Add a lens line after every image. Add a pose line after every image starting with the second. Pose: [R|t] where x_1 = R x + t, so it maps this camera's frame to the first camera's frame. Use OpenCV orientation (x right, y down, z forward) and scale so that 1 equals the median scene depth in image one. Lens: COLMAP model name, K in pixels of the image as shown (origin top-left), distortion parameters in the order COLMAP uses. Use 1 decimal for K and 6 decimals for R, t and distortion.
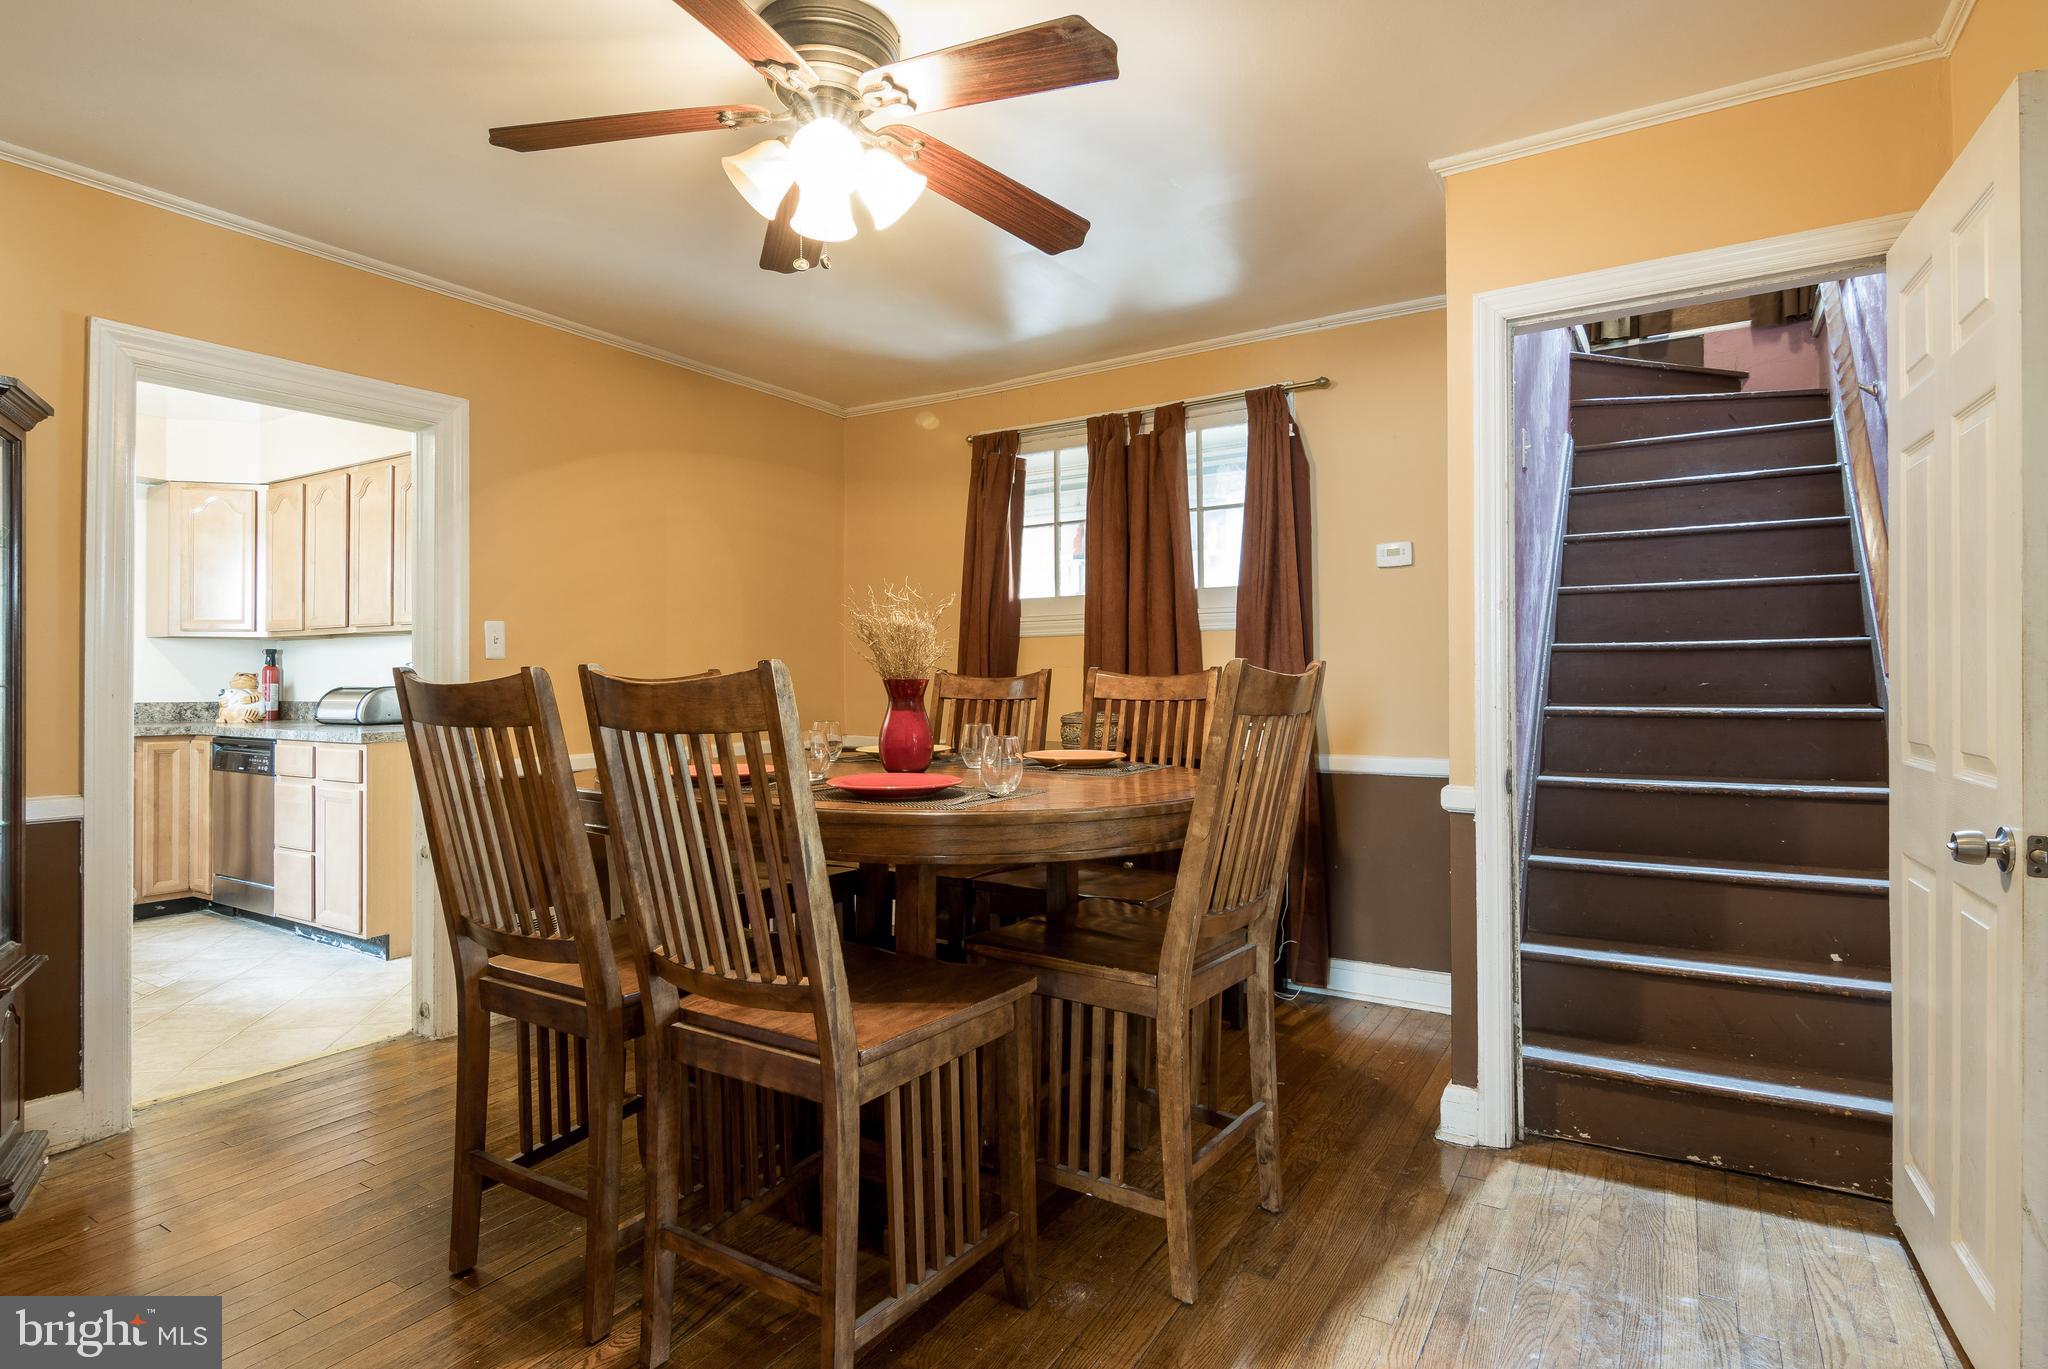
lens RADIAL K [[1043.7, 0, 1035.1], [0, 1043.7, 676.6], [0, 0, 1]] dist [0.013976, -0.010684]
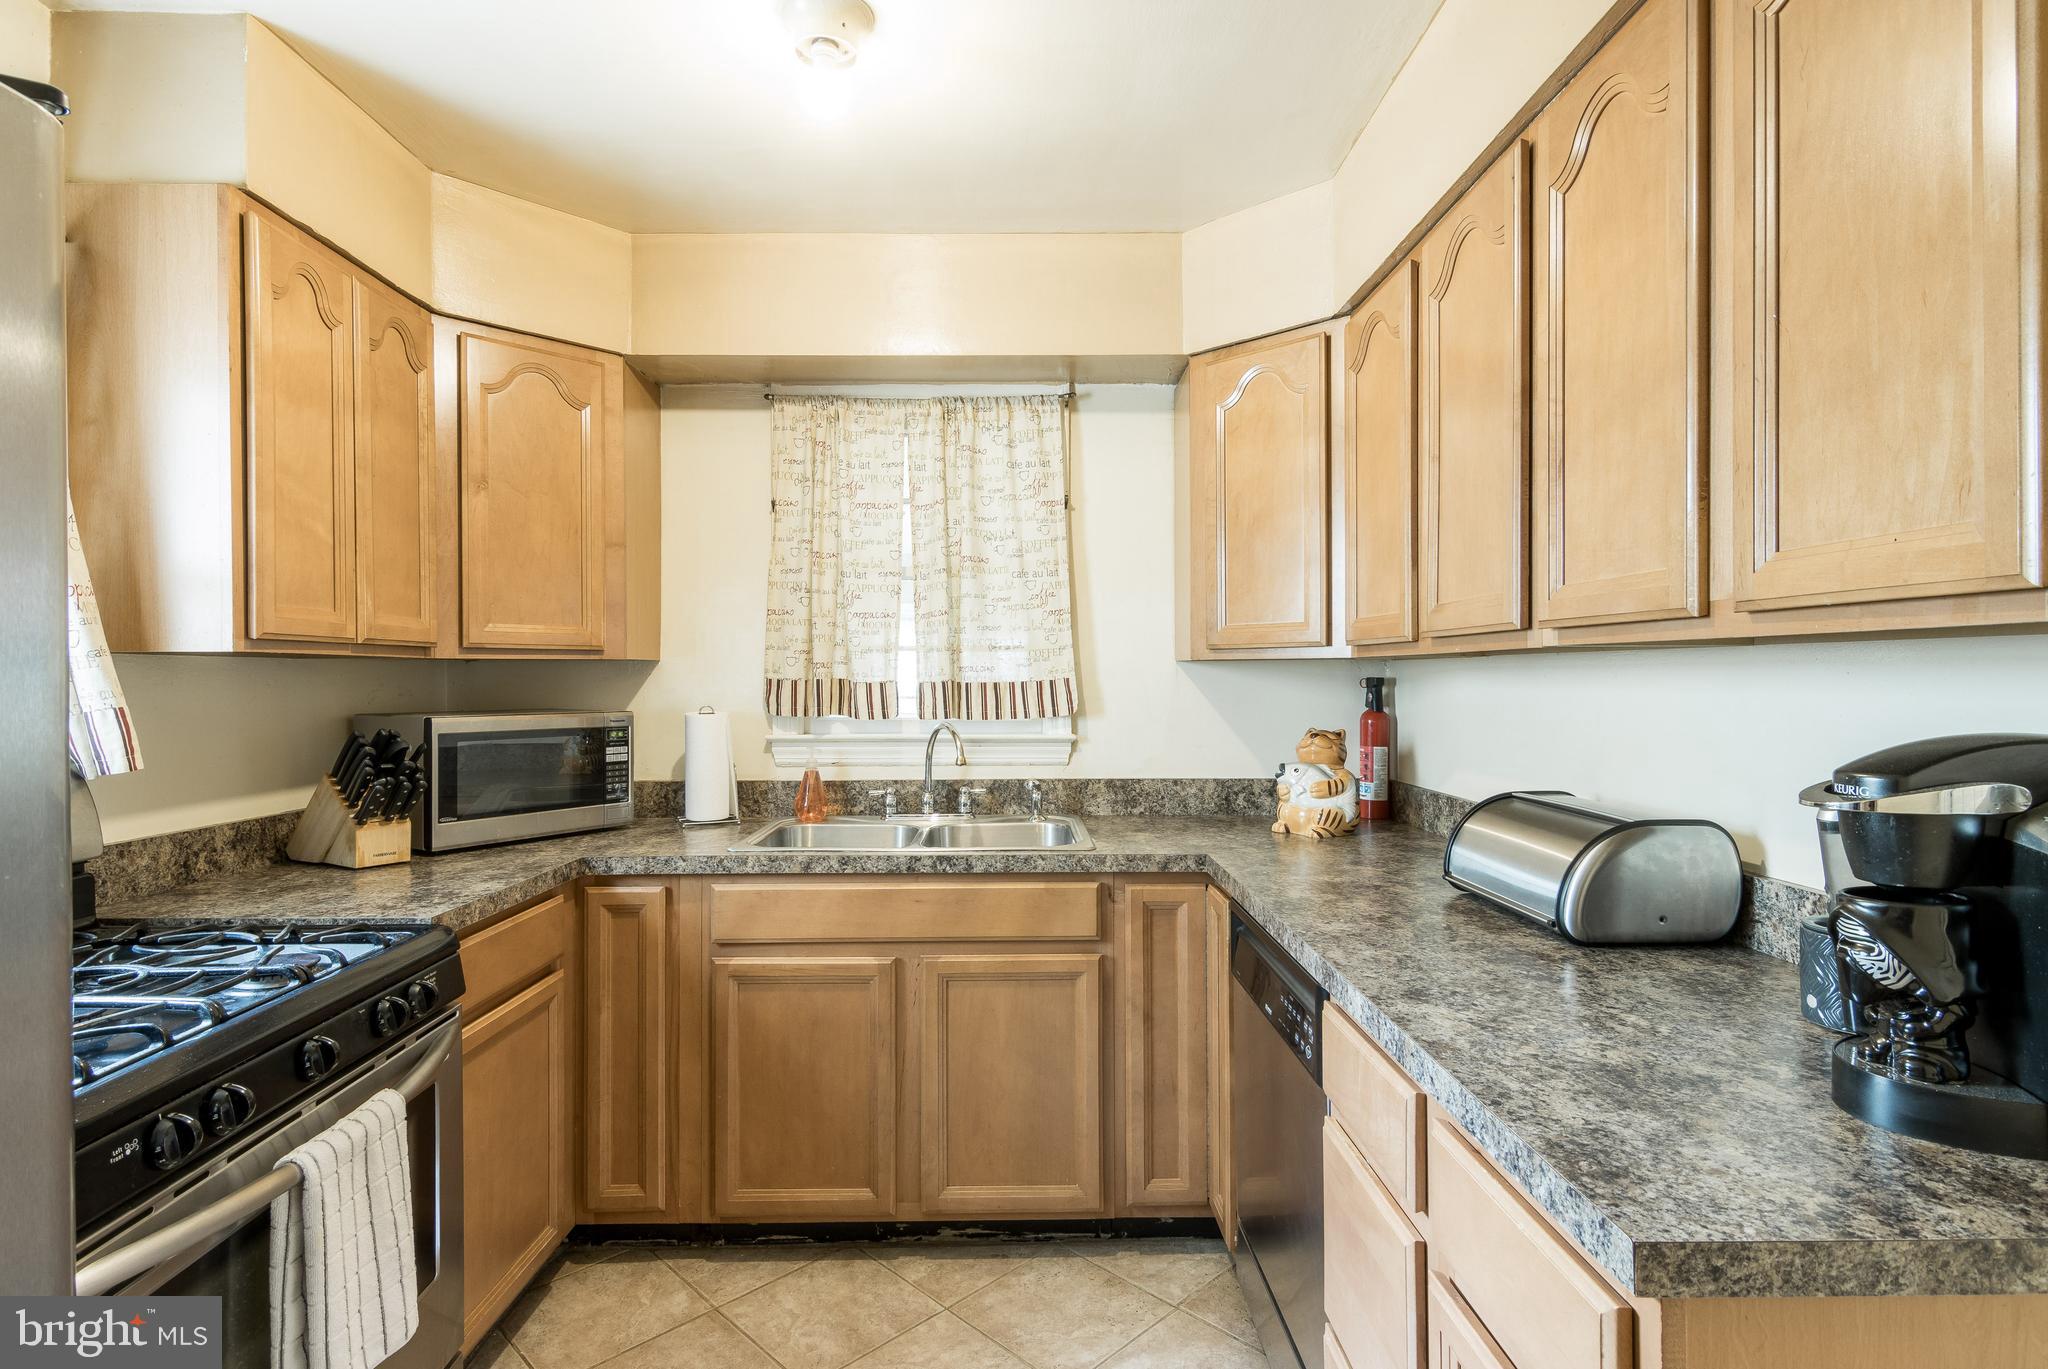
lens RADIAL K [[1043.7, 0, 1019.7], [0, 1043.7, 676.7], [0, 0, 1]] dist [0.013976, -0.010684]
pose [[0.531936, -0.004453, -0.846773, -0.550582], [0.005244, 0.999984, -0.001964, -0.037103], [0.846768, -0.003396, 0.531951, 0.823011]]
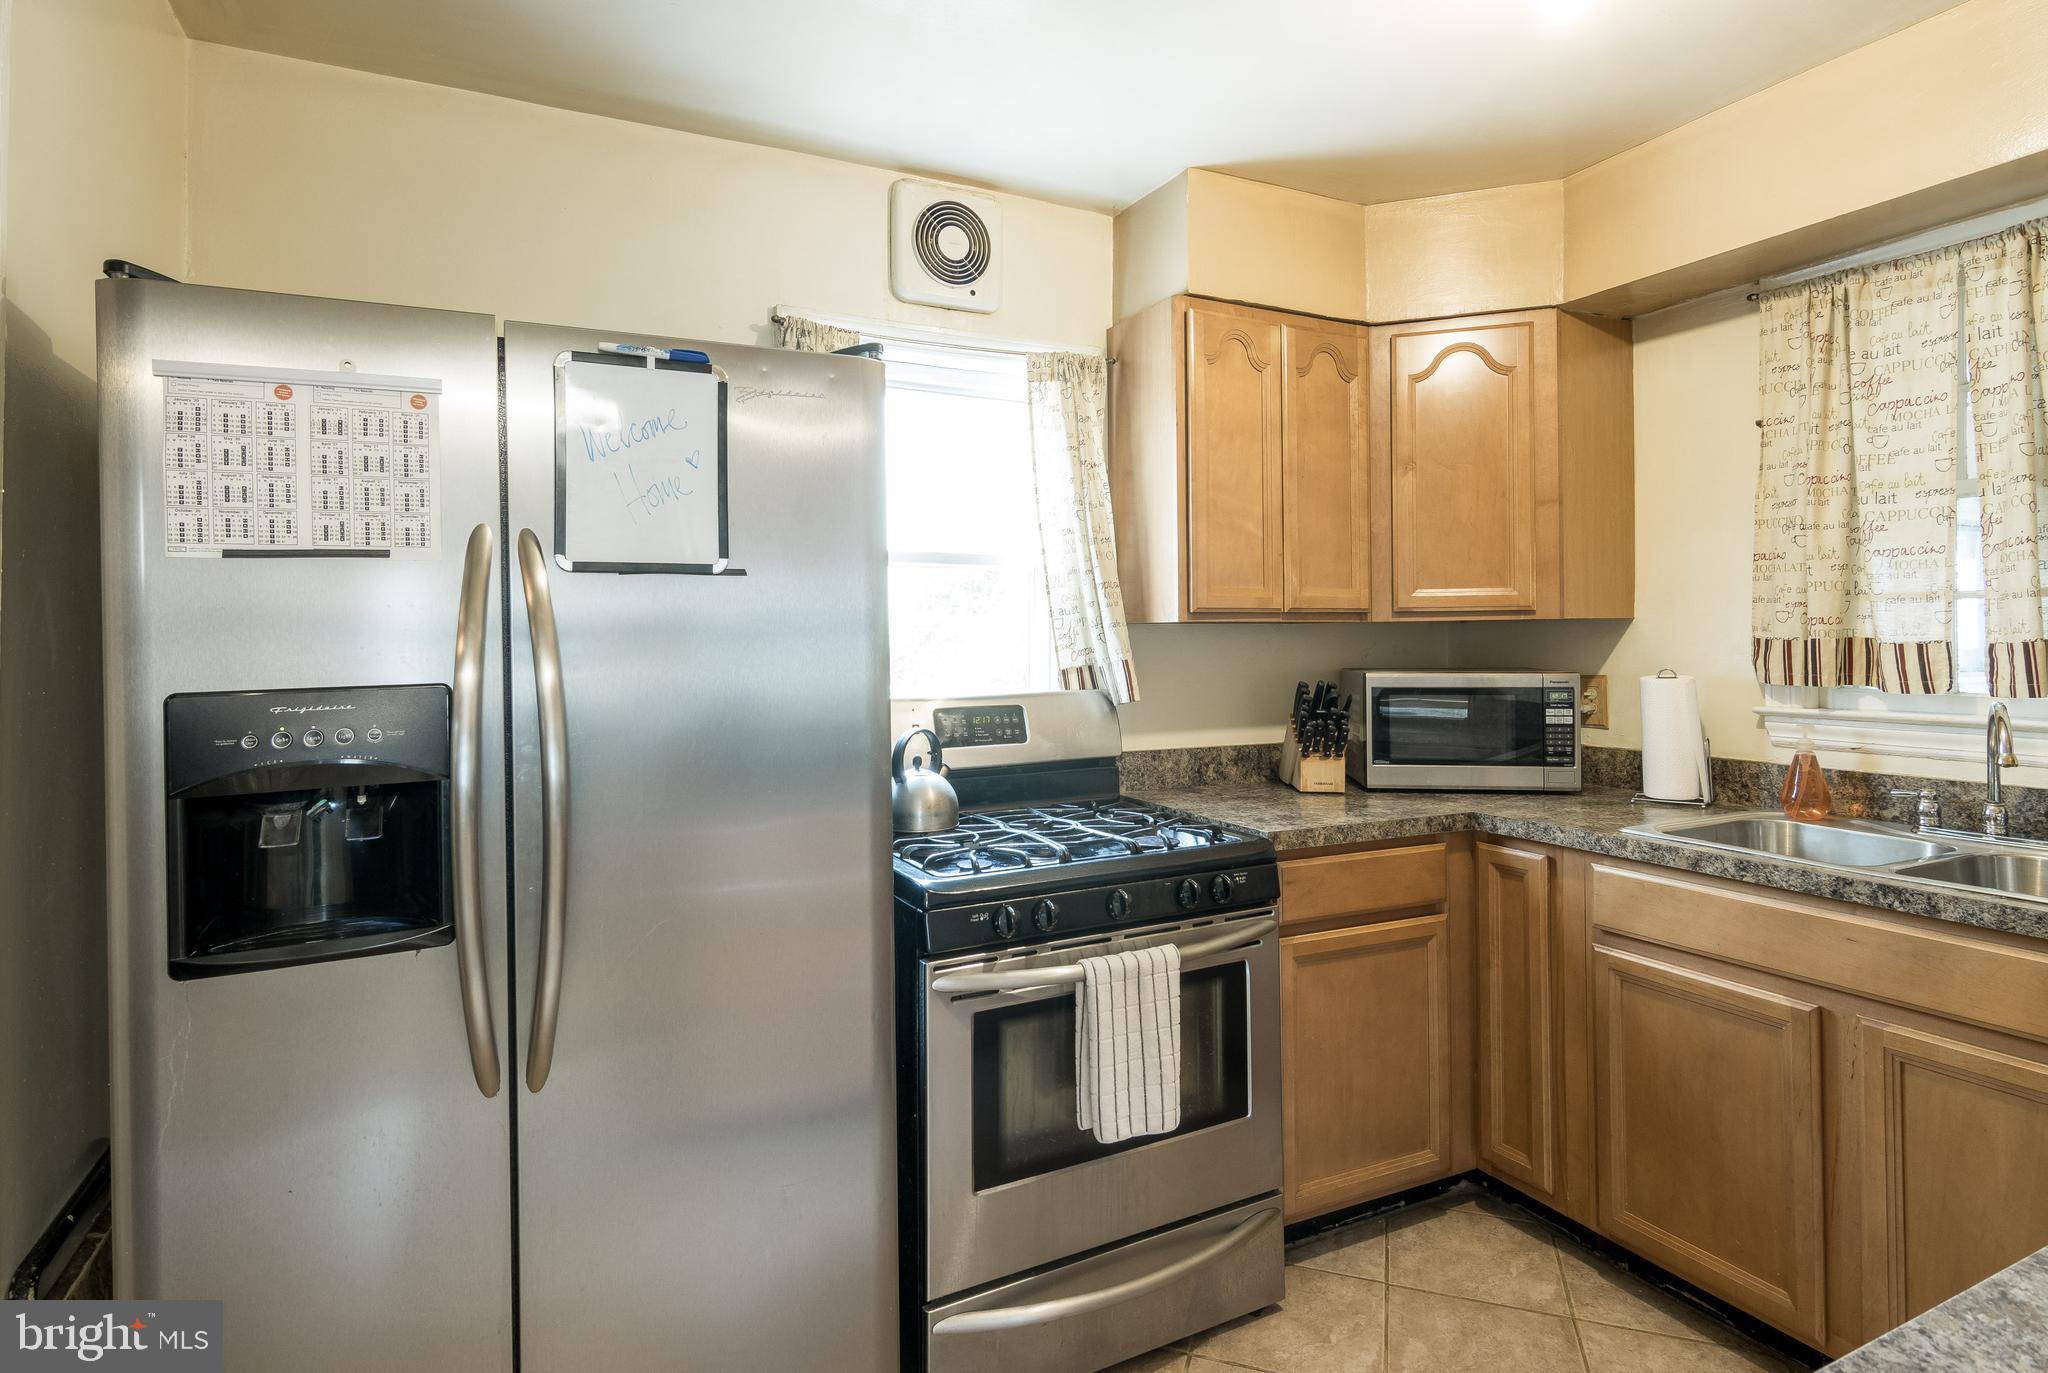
lens RADIAL K [[1043.7, 0, 1008.7], [0, 1043.7, 620.3], [0, 0, 1]] dist [0.013976, -0.010684]
pose [[-0.538293, -0.013590, -0.842648, -0.521839], [0.007999, 0.999743, -0.021234, -0.038769], [0.842720, -0.018171, -0.538045, 1.015486]]
